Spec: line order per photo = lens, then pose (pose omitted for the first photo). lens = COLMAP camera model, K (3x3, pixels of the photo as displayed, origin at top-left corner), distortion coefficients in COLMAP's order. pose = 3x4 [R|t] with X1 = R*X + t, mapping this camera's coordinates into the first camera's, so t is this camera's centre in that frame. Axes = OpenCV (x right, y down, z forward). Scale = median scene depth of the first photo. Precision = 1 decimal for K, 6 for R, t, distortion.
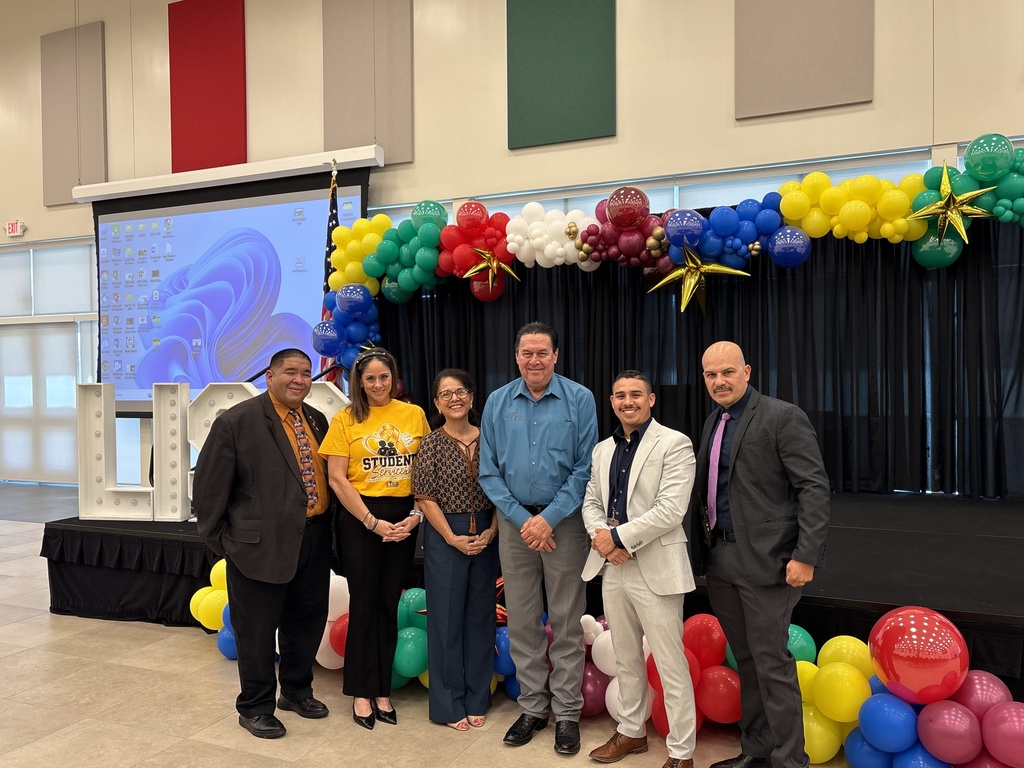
lens RADIAL K [[841.2, 0, 512.0], [0, 841.2, 384.0], [0, 0, 1]] dist [-0.000813, 0.001129]
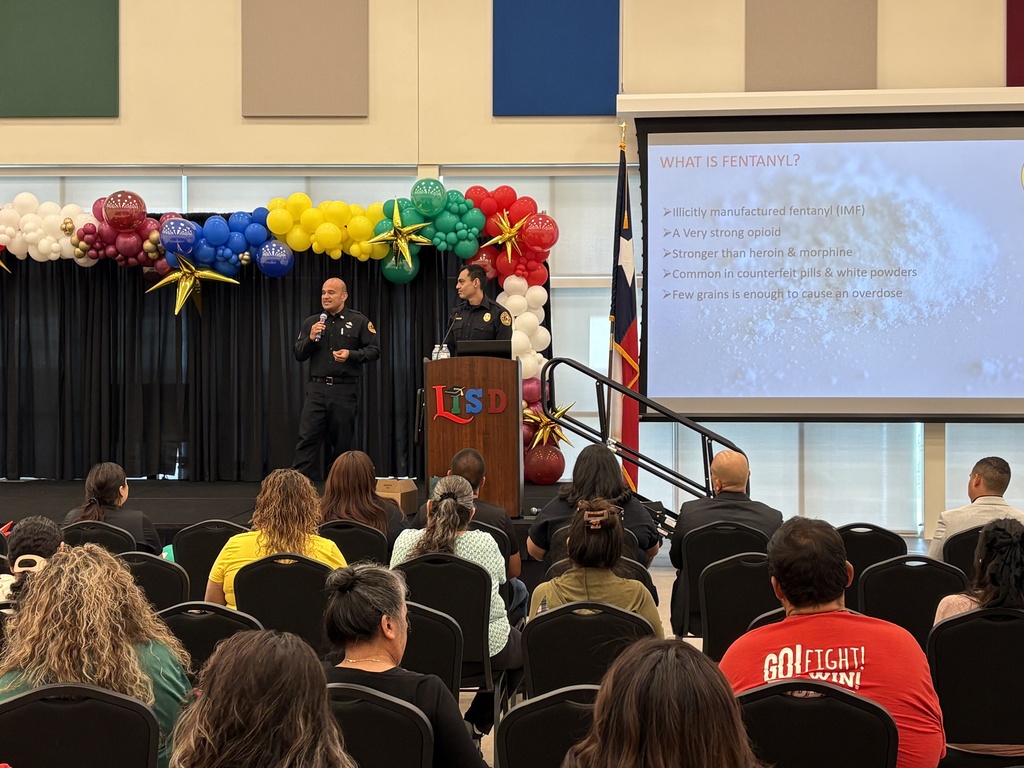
lens RADIAL K [[1468.4, 0, 512.0], [0, 1468.4, 384.0], [0, 0, 1]] dist [0.082739, -0.091419]
pose [[0.936803, 0.009445, 0.349730, -0.048708], [-0.008197, 0.999954, -0.005049, 0.007608], [-0.349762, 0.001863, 0.936837, -0.855529]]
